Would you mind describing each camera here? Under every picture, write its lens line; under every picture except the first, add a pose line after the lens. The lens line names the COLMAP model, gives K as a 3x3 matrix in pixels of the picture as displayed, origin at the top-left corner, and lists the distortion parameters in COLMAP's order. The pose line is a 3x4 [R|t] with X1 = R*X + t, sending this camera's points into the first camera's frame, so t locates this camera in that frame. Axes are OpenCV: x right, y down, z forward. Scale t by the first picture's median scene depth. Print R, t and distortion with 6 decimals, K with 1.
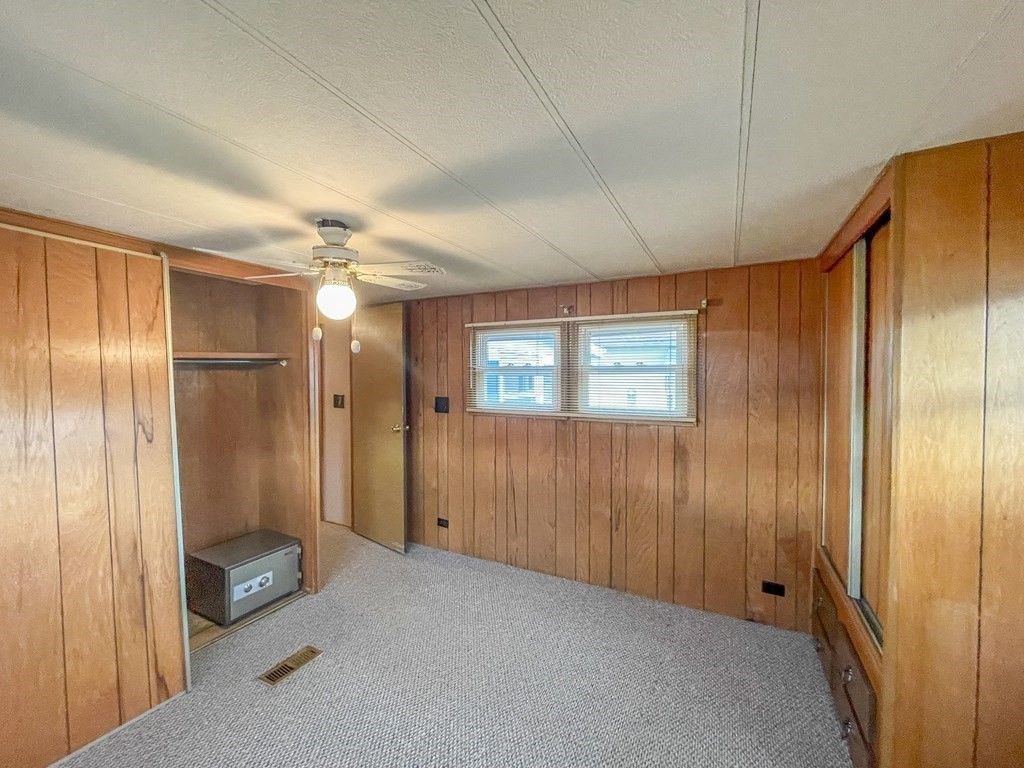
lens RADIAL K [[417.4, 0, 511.9], [0, 417.4, 382.6], [0, 0, 1]] dist [-0.001360, -0.000492]
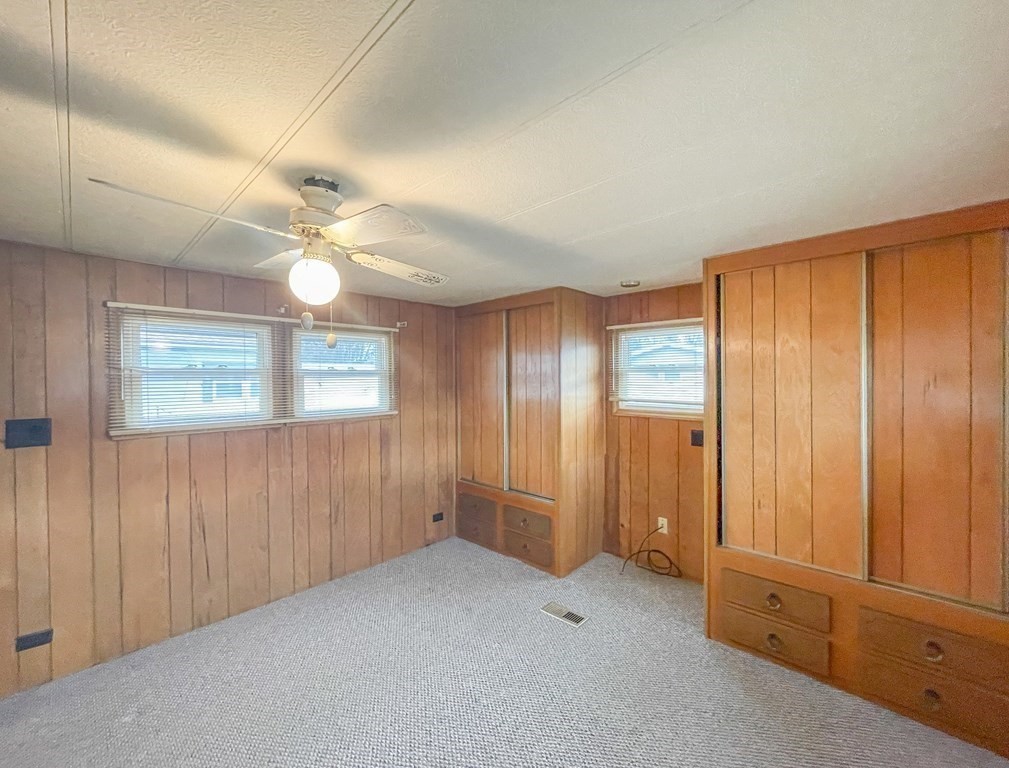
lens RADIAL K [[440.4, 0, 484.3], [0, 440.4, 382.9], [0, 0, 1]] dist [0.000403, -0.000214]
pose [[0.294800, -0.012424, 0.955478, -0.684103], [0.029880, 0.999546, 0.003778, 0.001058], [-0.955092, 0.027436, 0.295037, 0.277491]]
